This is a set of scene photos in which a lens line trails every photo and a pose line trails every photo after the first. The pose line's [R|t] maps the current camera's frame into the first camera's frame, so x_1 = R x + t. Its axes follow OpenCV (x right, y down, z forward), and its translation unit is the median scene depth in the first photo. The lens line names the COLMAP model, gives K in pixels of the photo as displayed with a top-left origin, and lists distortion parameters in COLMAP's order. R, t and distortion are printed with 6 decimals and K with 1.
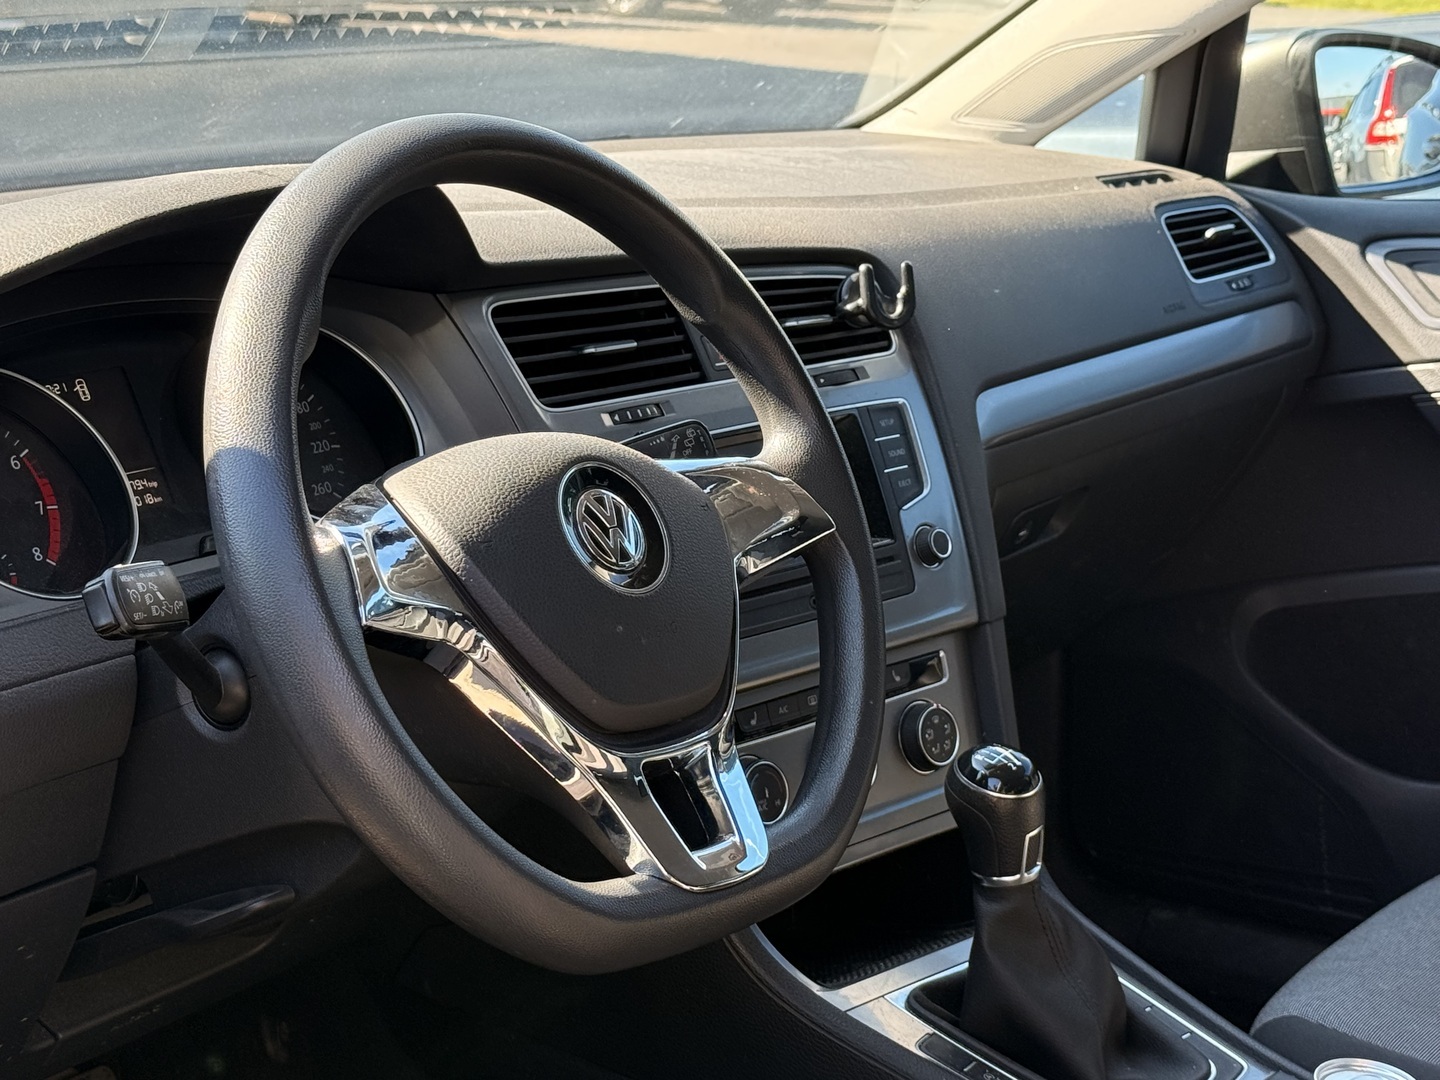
lens RADIAL K [[2714.8, 0, 719.5], [0, 2714.8, 538.7], [0, 0, 1]] dist [-0.033154, 0.000000]
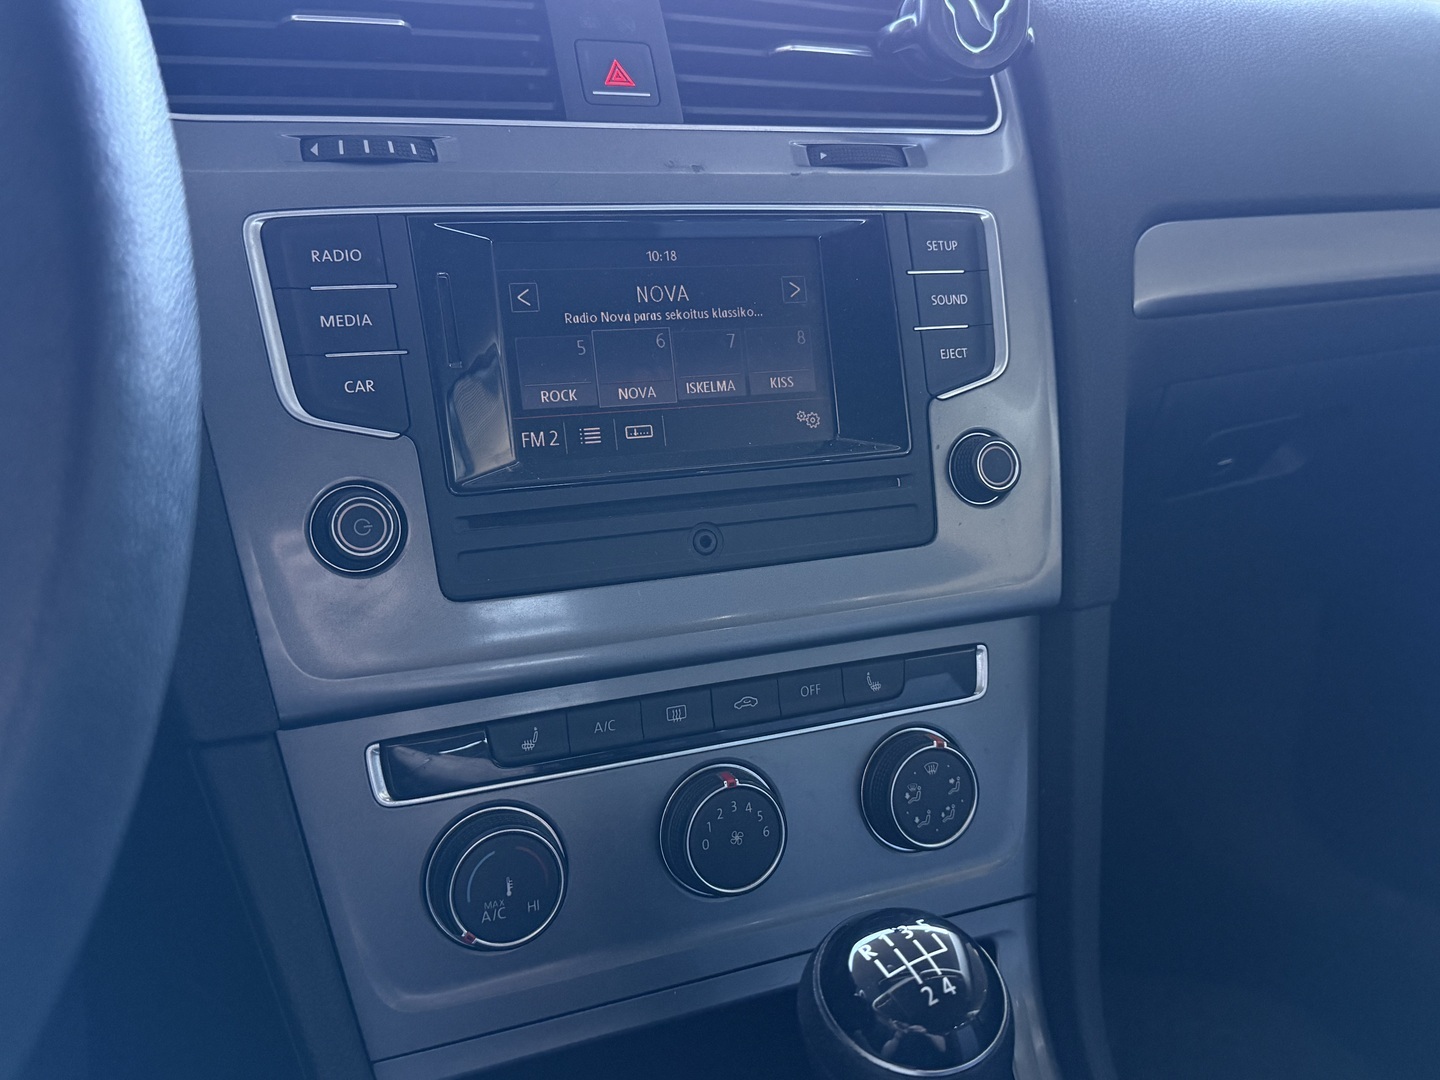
lens RADIAL K [[1375.0, 0, 721.3], [0, 1375.0, 548.8], [0, 0, 1]] dist [0.007633, 0.000000]
pose [[0.931417, 0.158072, -0.327834, 0.125035], [-0.121389, 0.984105, 0.129624, -0.011493], [0.343113, -0.080939, 0.935800, 0.707330]]
